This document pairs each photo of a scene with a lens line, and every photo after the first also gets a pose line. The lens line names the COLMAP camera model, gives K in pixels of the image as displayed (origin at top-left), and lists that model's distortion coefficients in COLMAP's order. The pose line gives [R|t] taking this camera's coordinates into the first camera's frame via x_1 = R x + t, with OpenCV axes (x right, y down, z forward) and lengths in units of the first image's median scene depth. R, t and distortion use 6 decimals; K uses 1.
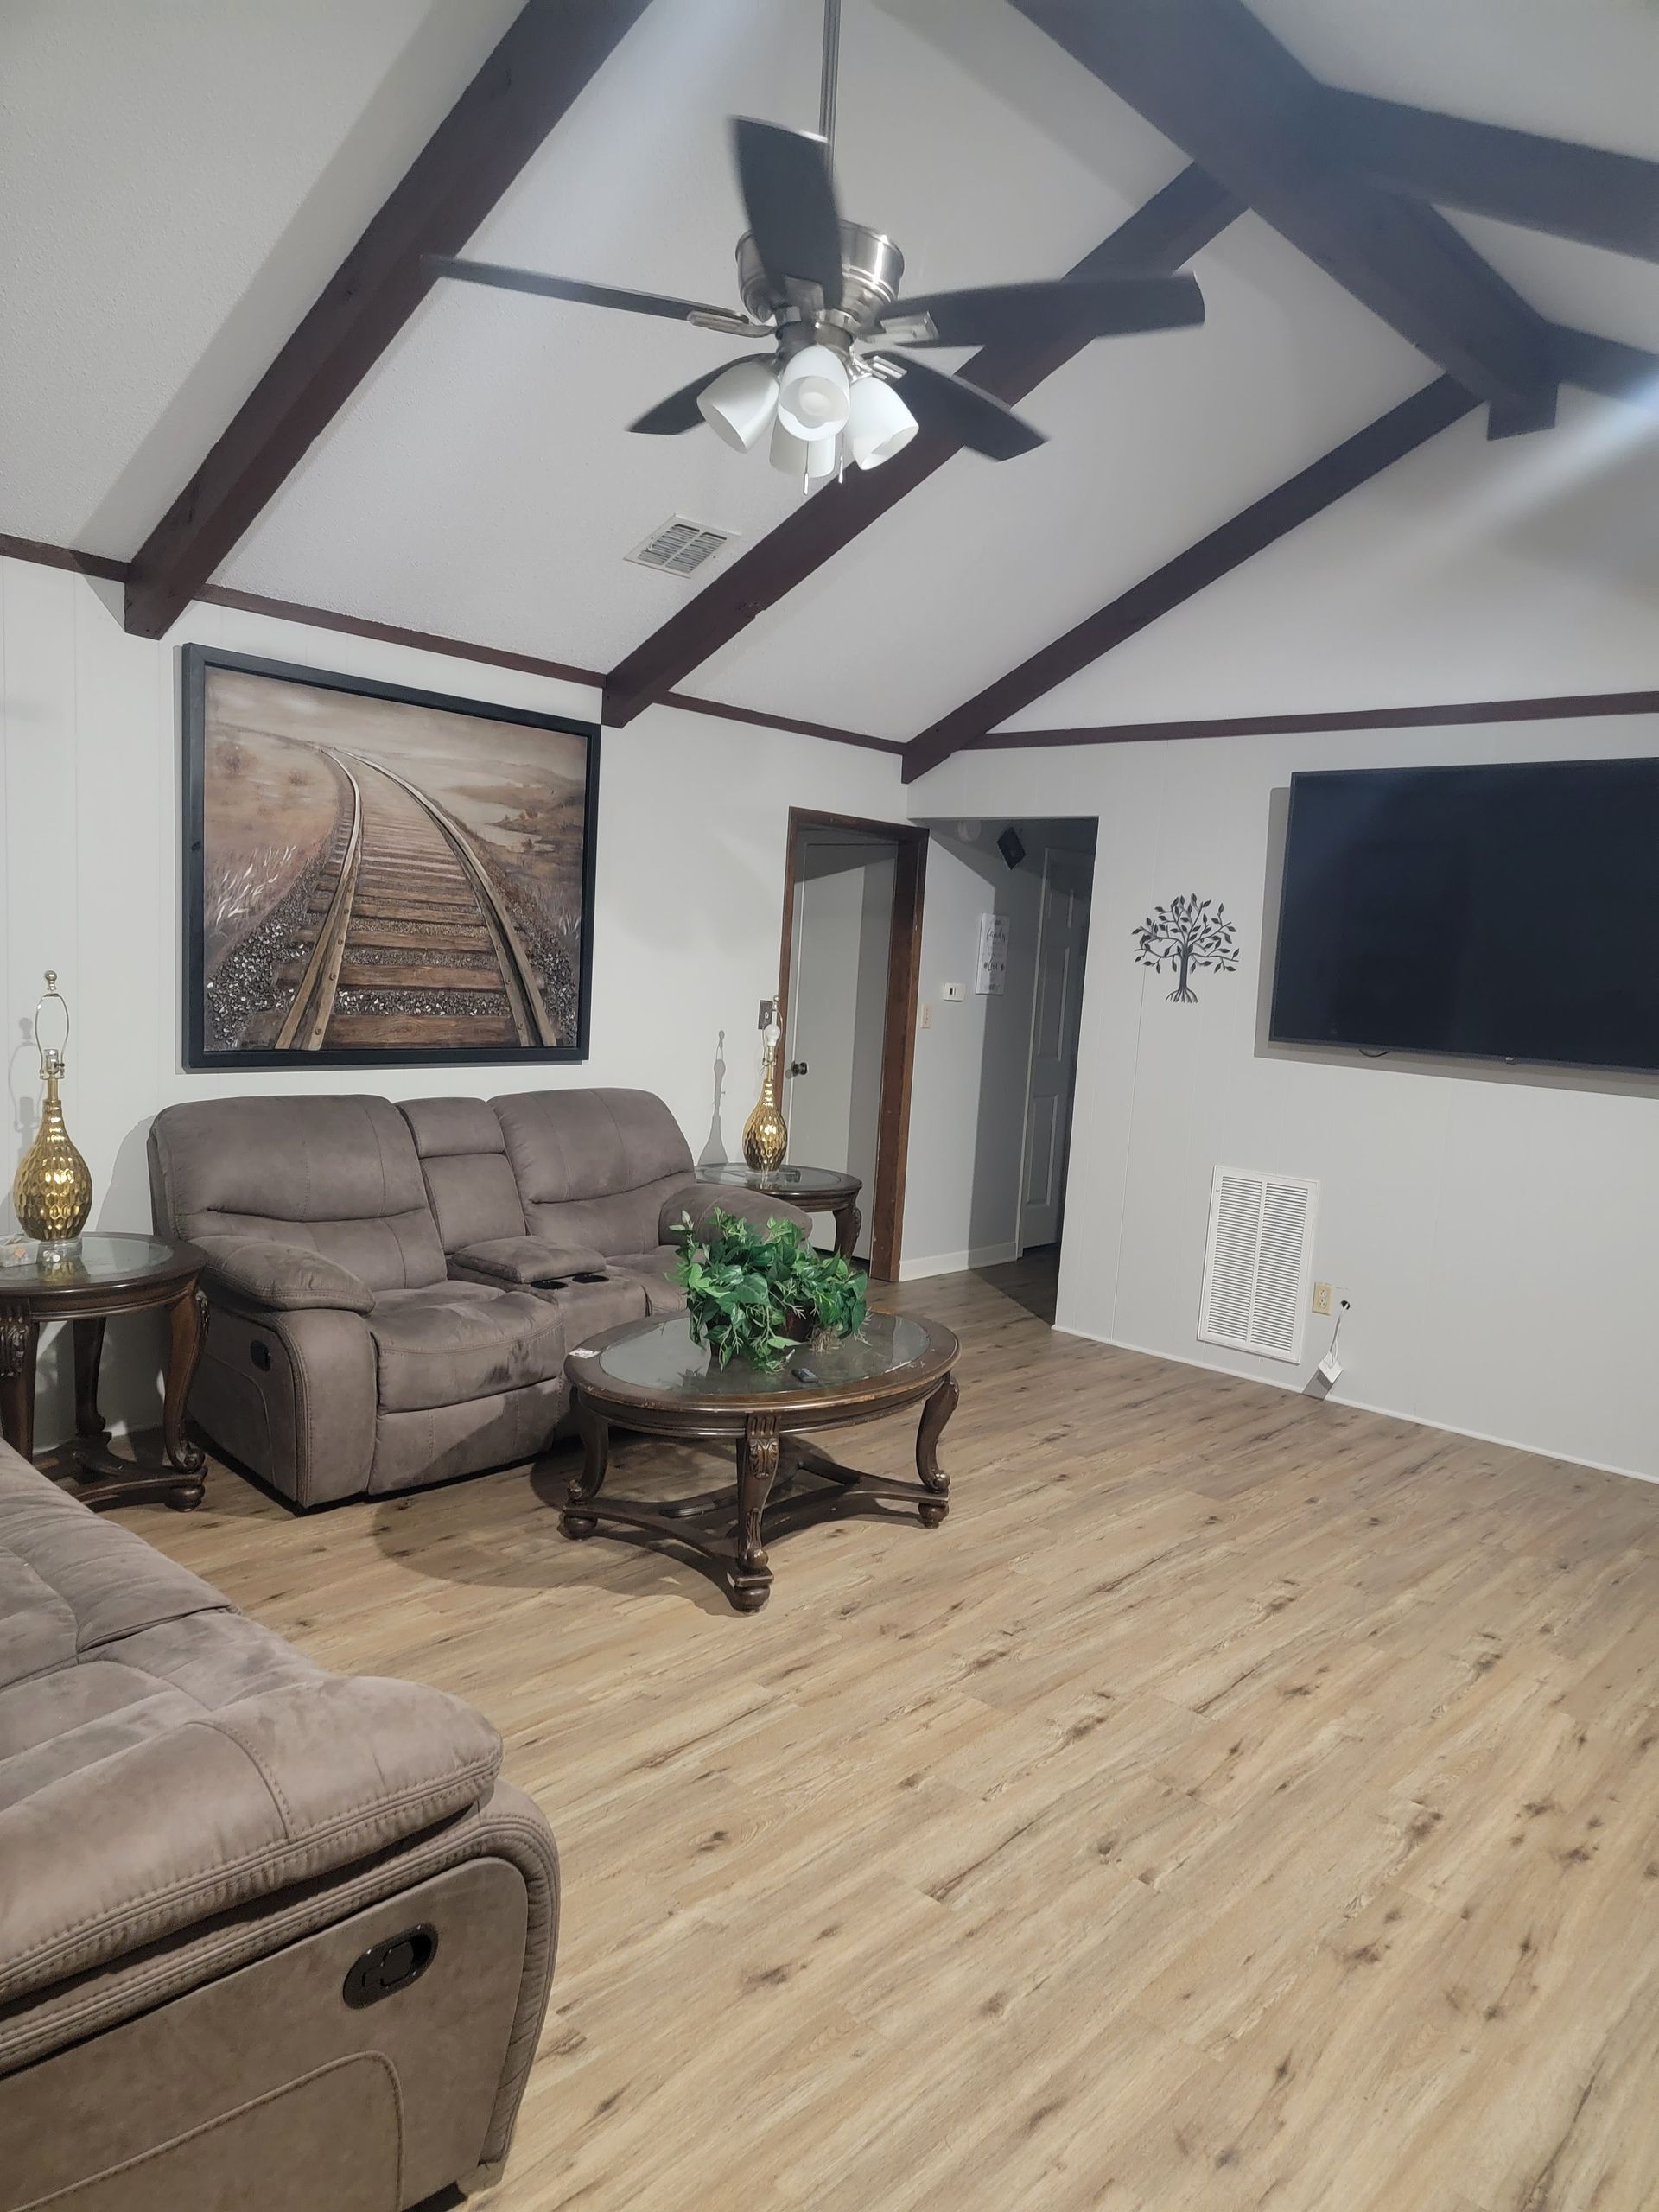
lens RADIAL K [[1539.4, 0, 828.4], [0, 1539.4, 1112.0], [0, 0, 1]] dist [0.073222, -0.048635]
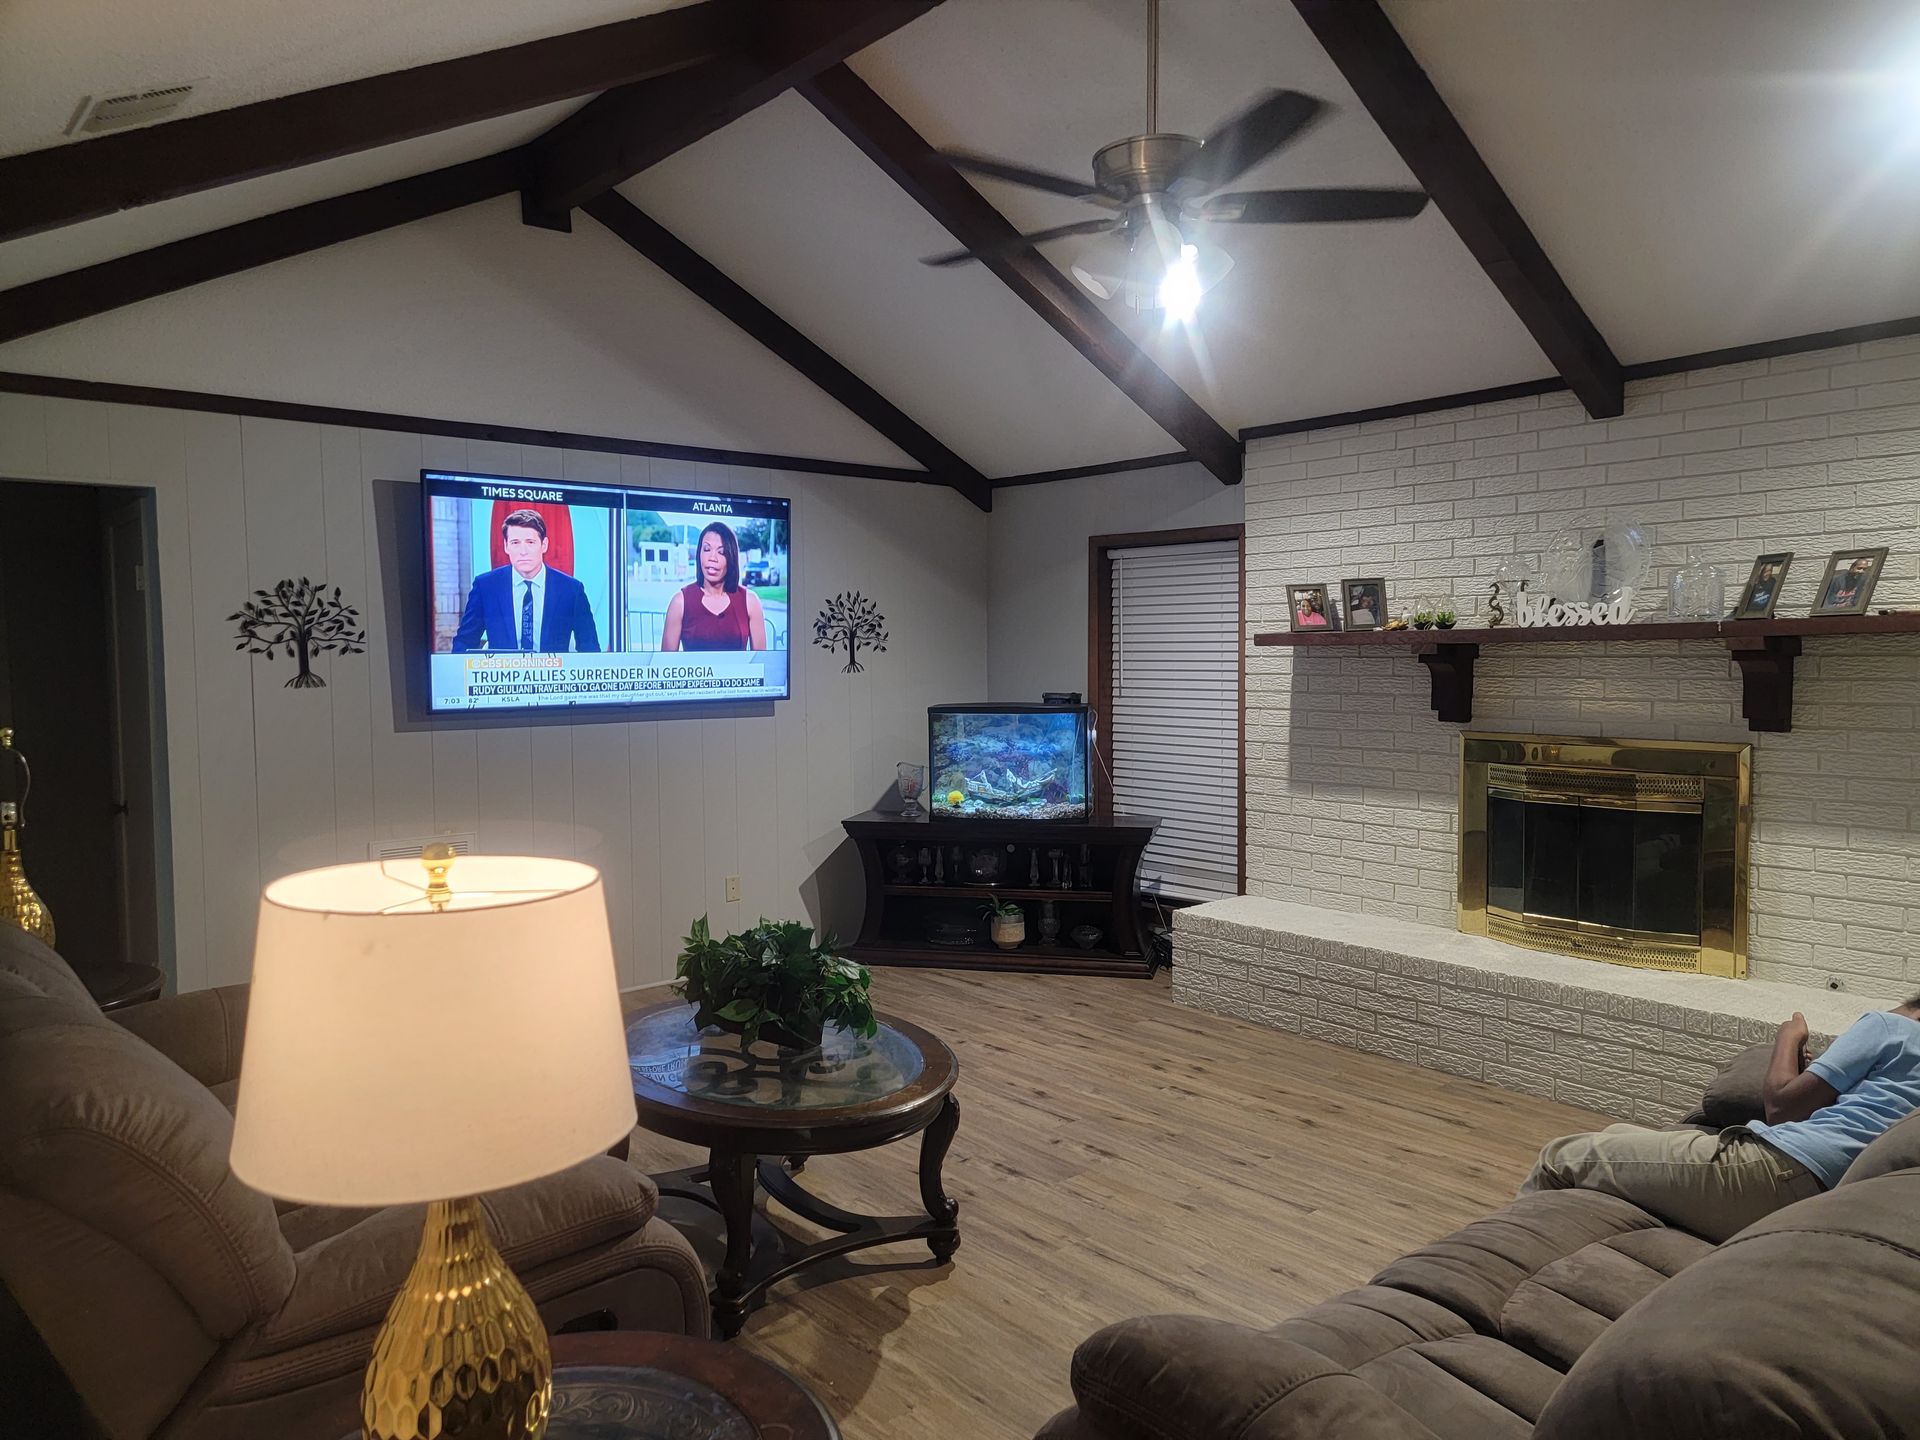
lens RADIAL K [[1336.2, 0, 957.2], [0, 1336.2, 721.1], [0, 0, 1]] dist [0.073222, -0.048635]
pose [[0.110254, -0.113251, 0.987430, -0.581858], [0.122810, 0.987426, 0.099538, -0.086311], [-0.986287, 0.110292, 0.122776, 0.499045]]
